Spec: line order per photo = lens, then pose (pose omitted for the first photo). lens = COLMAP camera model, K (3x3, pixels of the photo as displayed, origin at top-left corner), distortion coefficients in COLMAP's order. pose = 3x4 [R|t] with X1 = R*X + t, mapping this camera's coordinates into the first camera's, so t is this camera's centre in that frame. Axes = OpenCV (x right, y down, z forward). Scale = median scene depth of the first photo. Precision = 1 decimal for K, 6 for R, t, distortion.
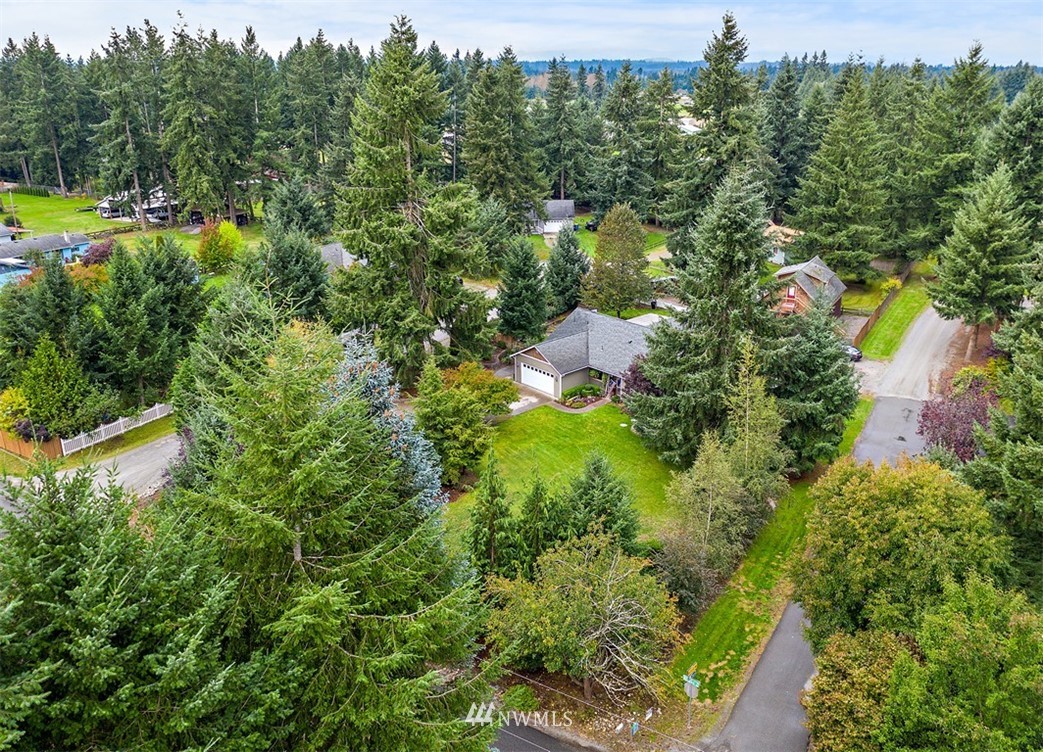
lens RADIAL K [[825.5, 0, 526.1], [0, 825.5, 381.4], [0, 0, 1]] dist [-0.014338, 0.003757]
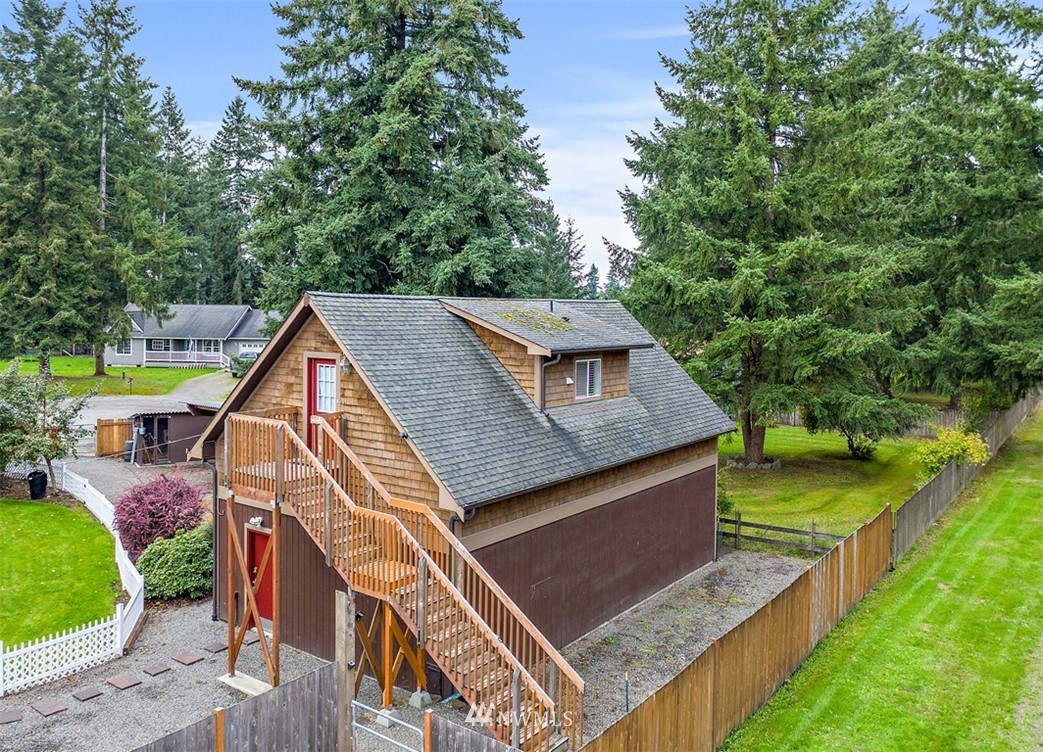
lens RADIAL K [[825.5, 0, 526.1], [0, 825.5, 381.4], [0, 0, 1]] dist [-0.014338, 0.003757]
pose [[0.995838, 0.022014, -0.088439, 0.330949], [-0.046159, 0.958550, -0.281162, -0.055448], [0.078584, 0.284074, 0.955577, 0.728908]]
